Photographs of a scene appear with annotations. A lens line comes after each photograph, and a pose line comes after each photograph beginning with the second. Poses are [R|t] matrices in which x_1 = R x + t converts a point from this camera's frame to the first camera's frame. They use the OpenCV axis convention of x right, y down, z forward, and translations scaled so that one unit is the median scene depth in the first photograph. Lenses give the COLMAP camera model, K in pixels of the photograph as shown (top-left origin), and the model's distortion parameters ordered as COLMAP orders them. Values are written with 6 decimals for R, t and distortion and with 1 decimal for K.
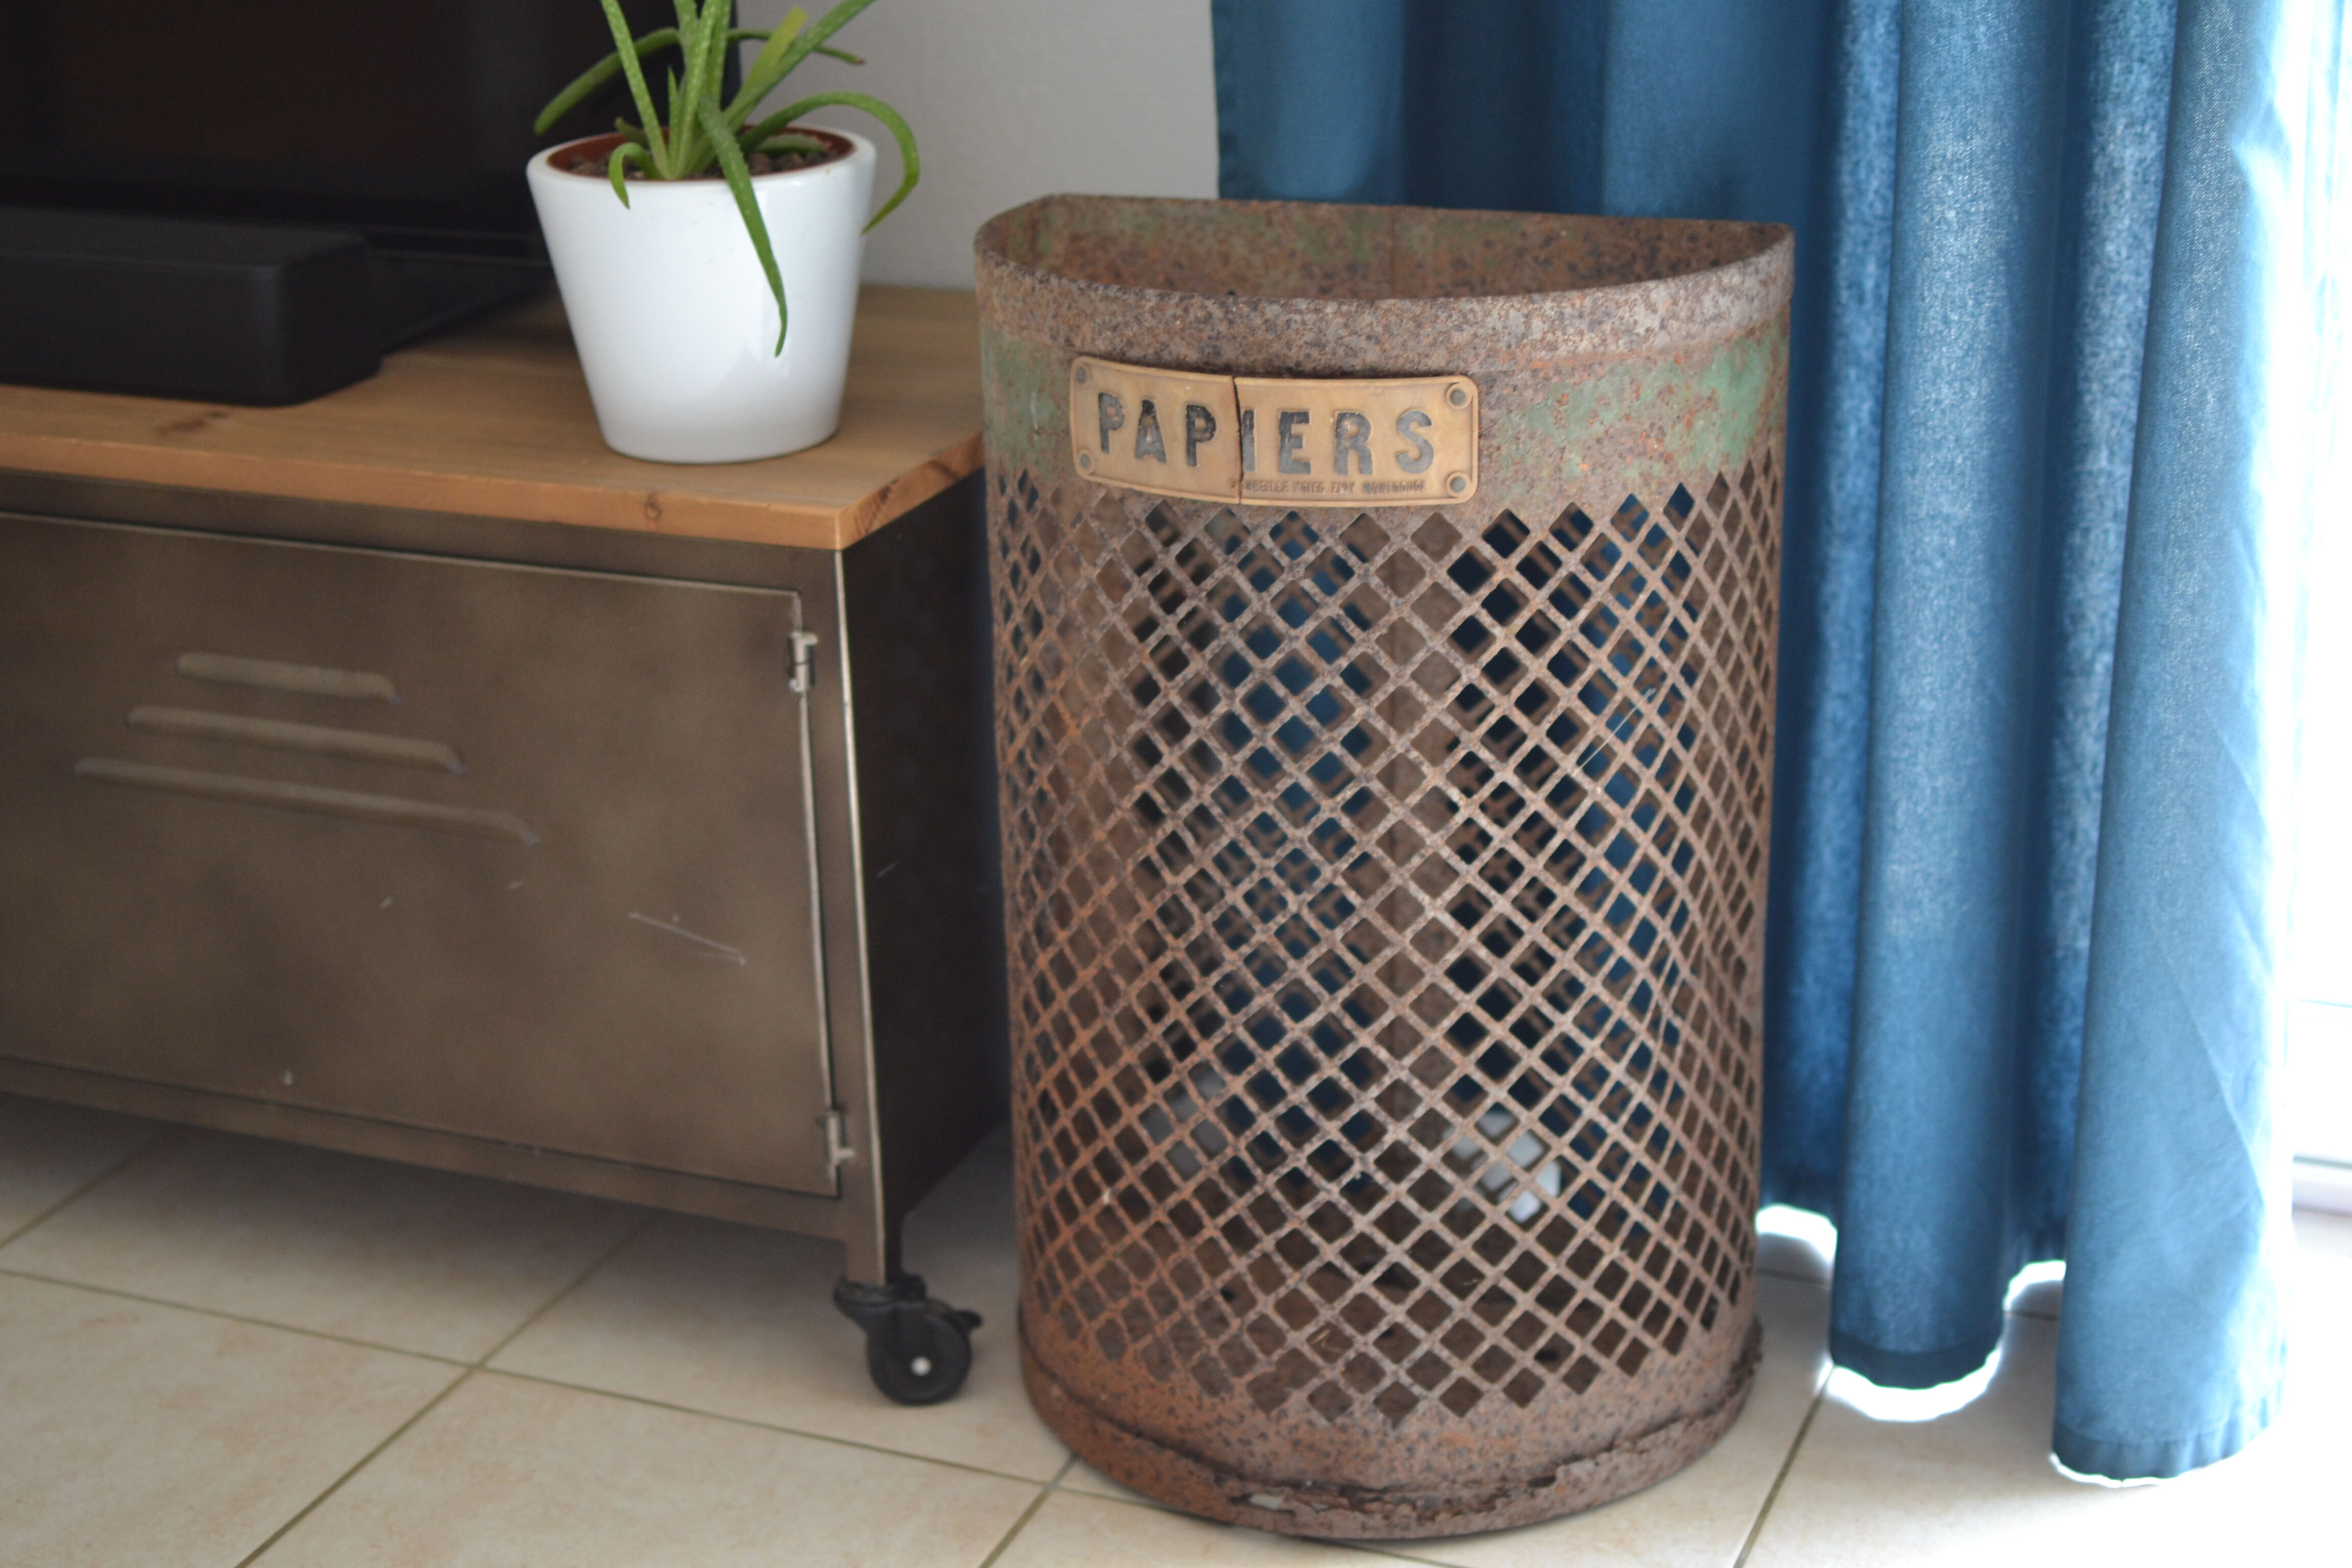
lens RADIAL K [[3639.5, 0, 1171.0], [0, 3639.5, 769.3], [0, 0, 1]] dist [-0.000249, -0.009114]
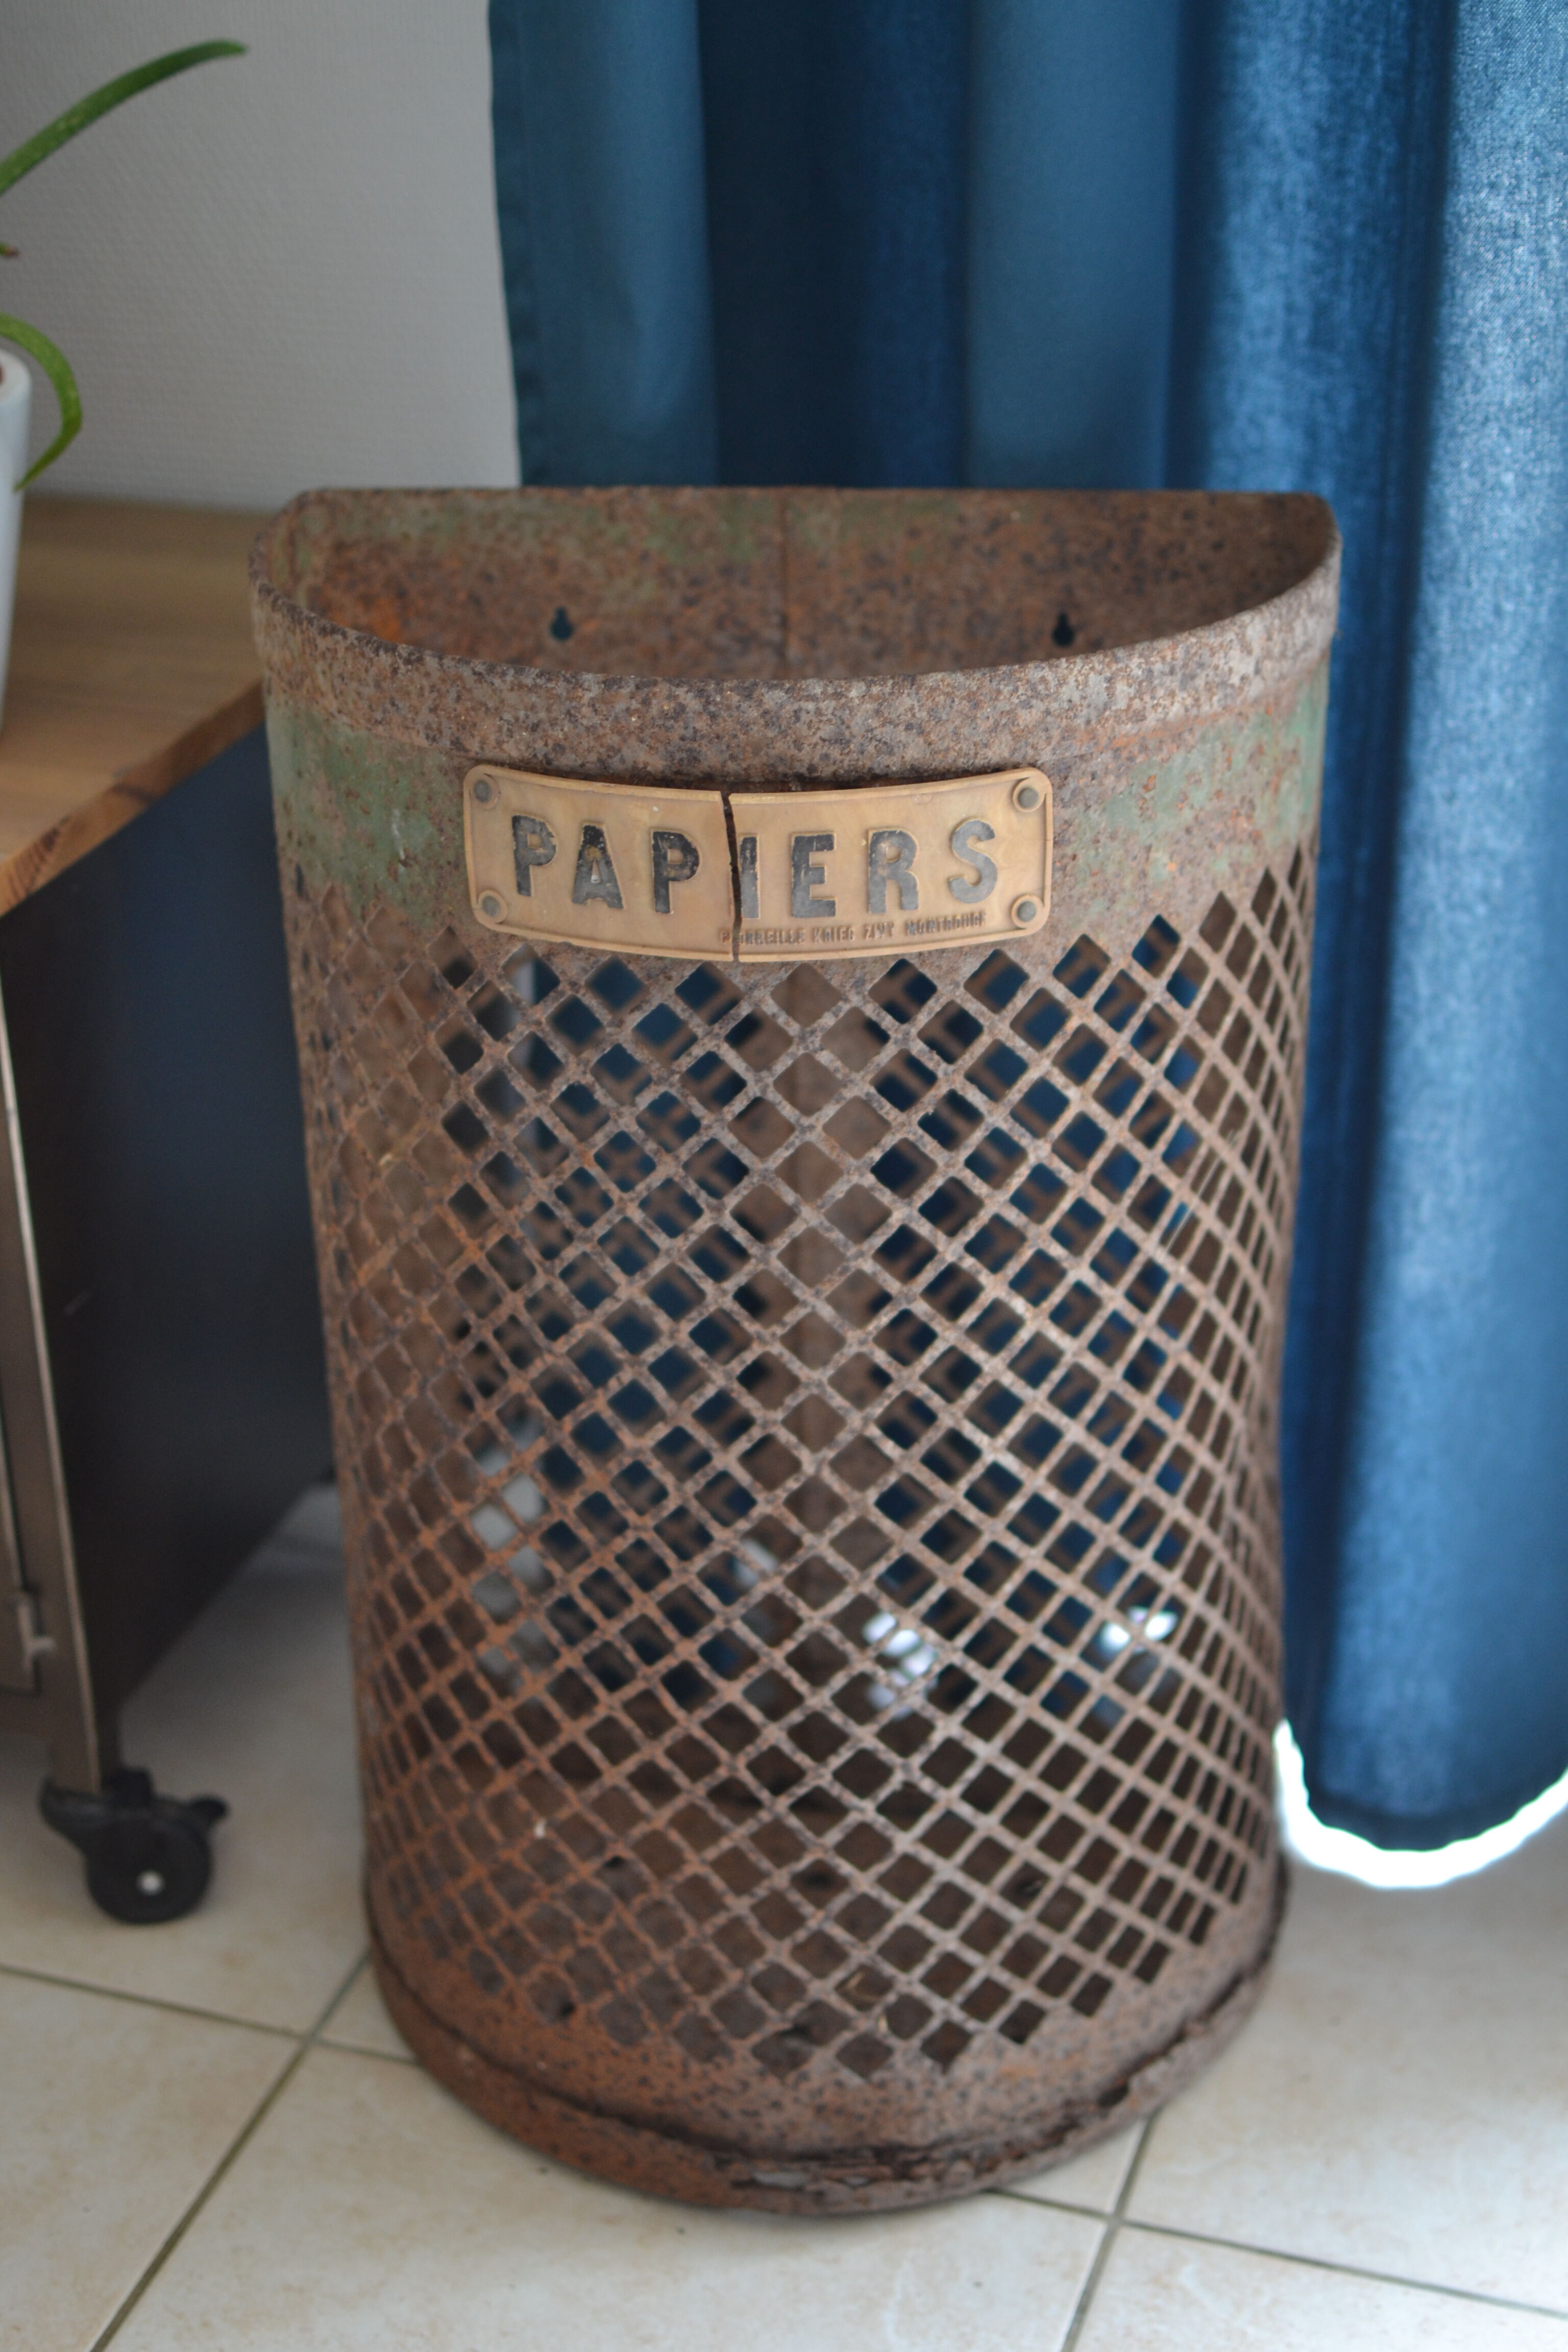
lens RADIAL K [[3639.5, 0, 784.0], [0, 3639.5, 1176.0], [0, 0, 1]] dist [-0.000249, -0.009114]
pose [[0.965721, -0.107919, 0.236088, -0.141773], [0.081365, 0.989496, 0.119488, -0.111605], [-0.246503, -0.096183, 0.964357, 0.279016]]
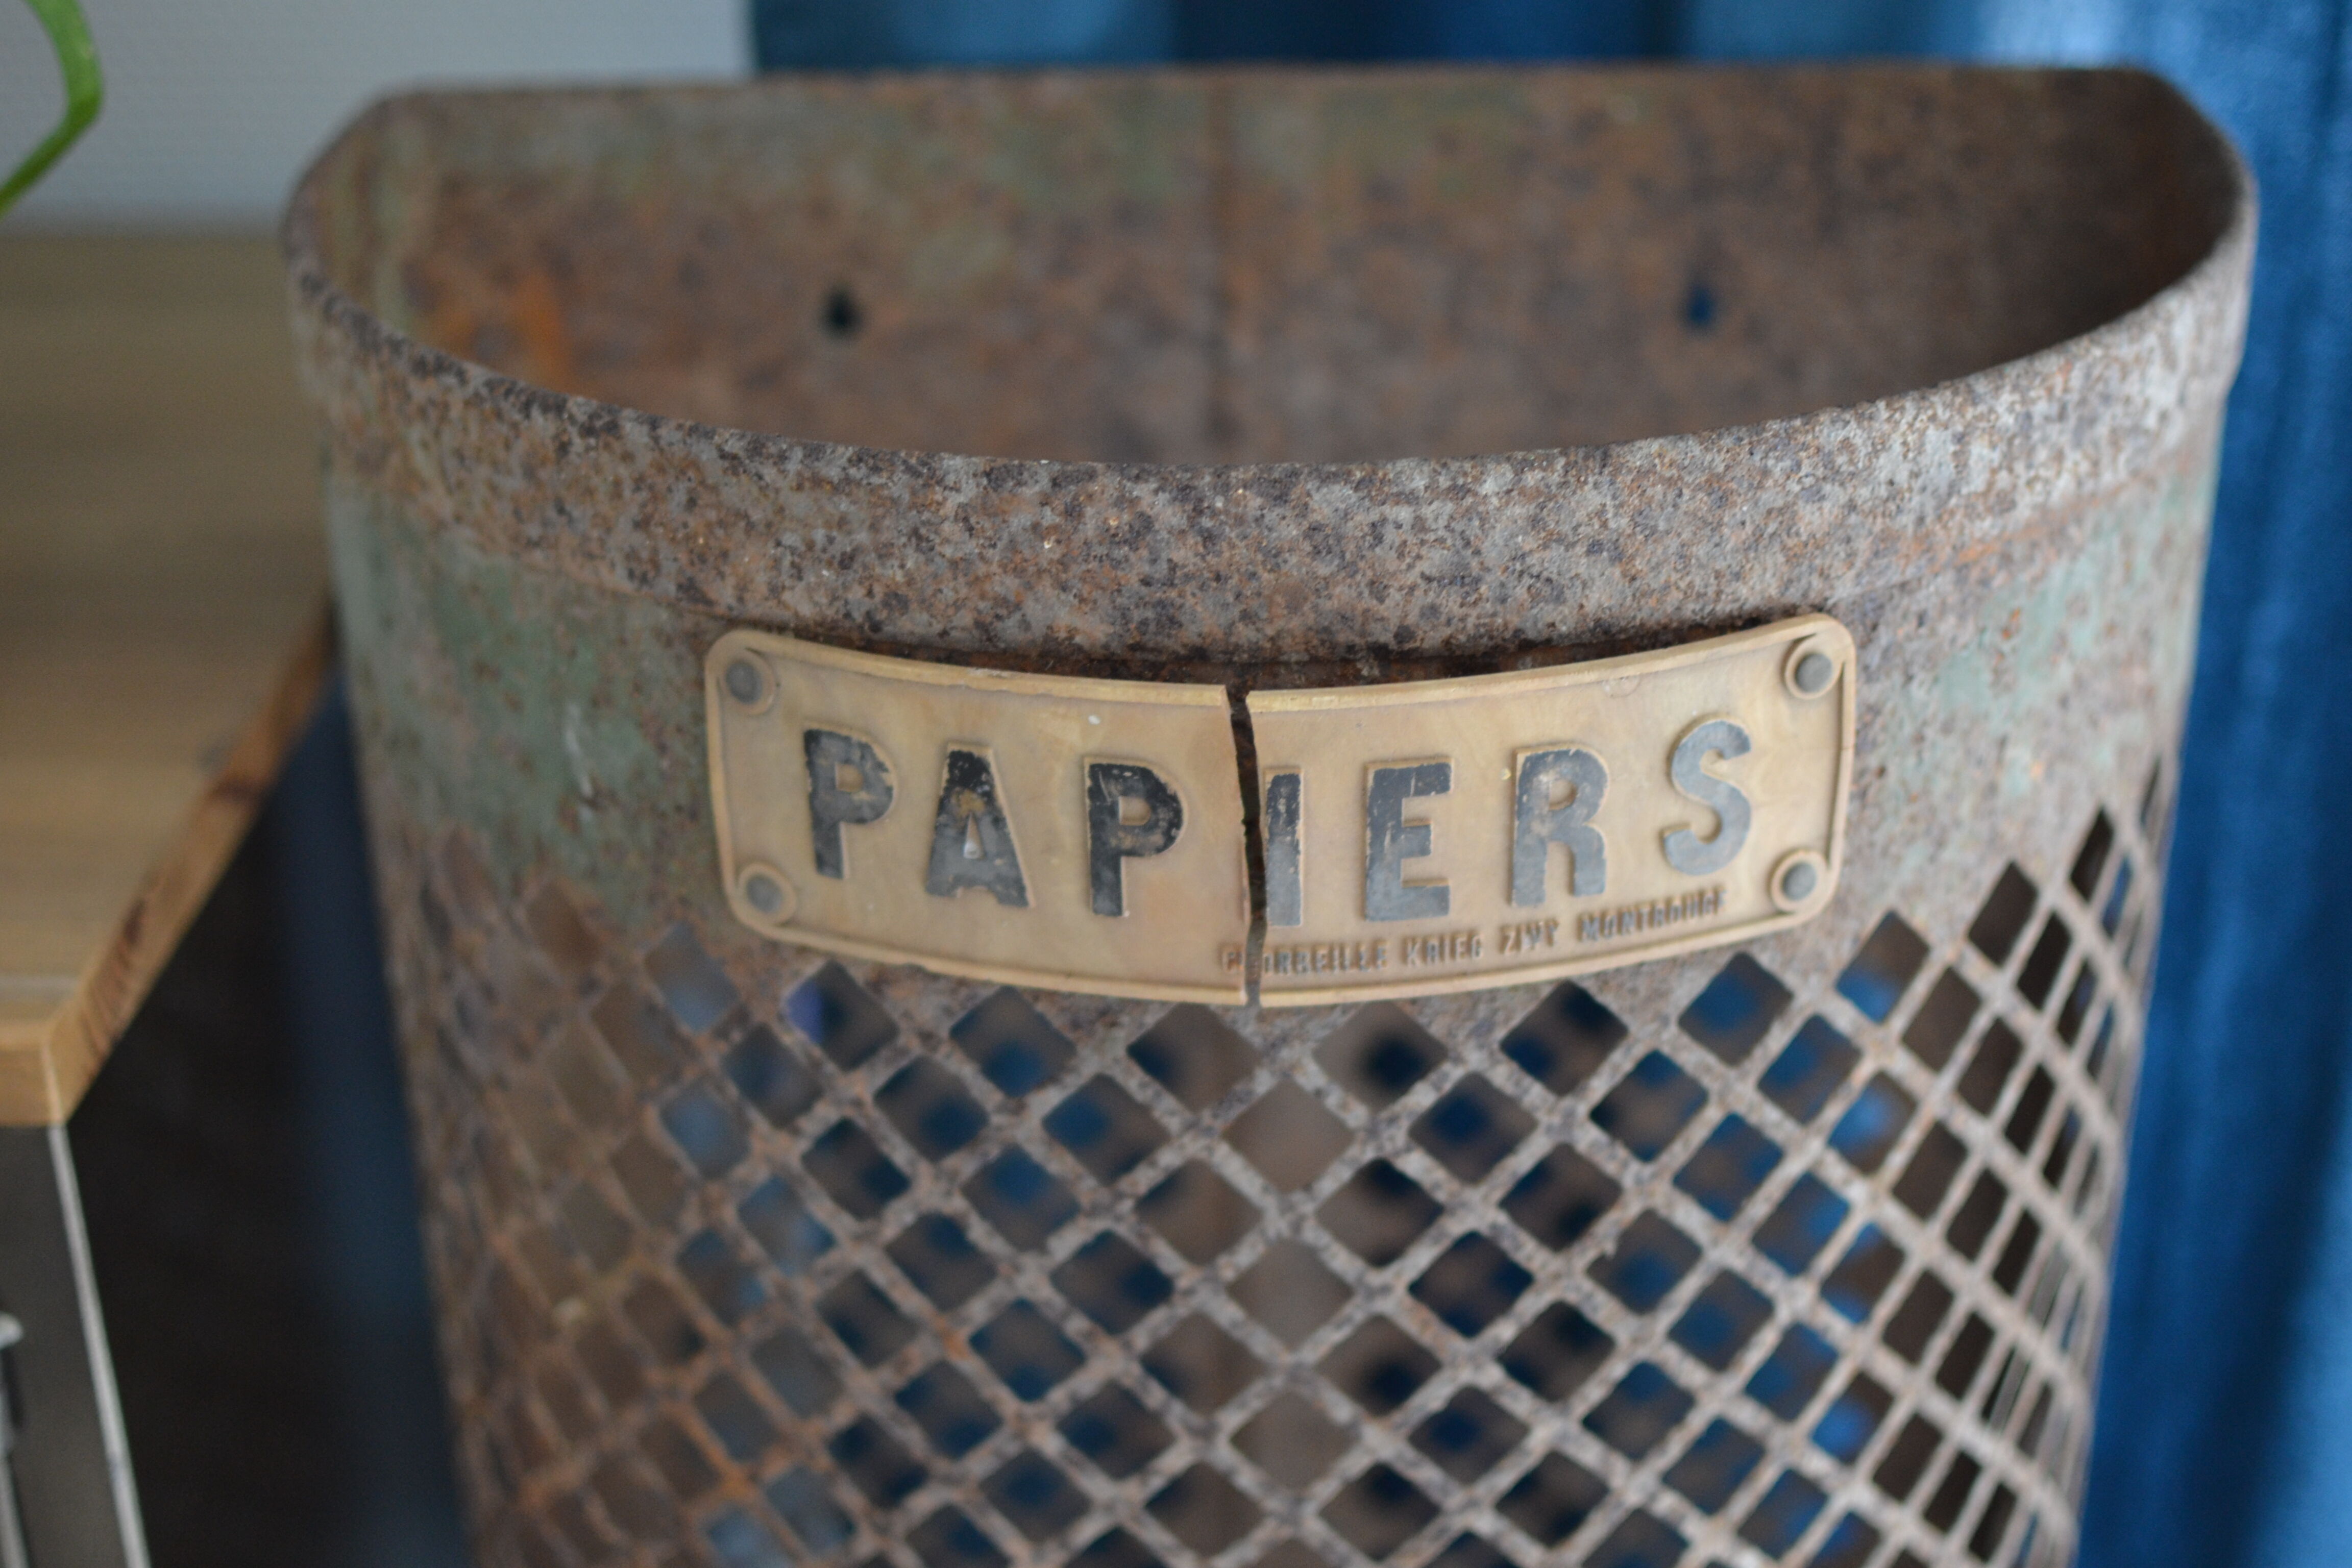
lens RADIAL K [[3639.5, 0, 1171.0], [0, 3639.5, 769.3], [0, 0, 1]] dist [-0.000249, -0.009114]
pose [[0.945467, -0.139437, 0.294361, -0.091212], [0.103624, 0.985547, 0.134013, -0.141111], [-0.308793, -0.096202, 0.946252, 0.623823]]
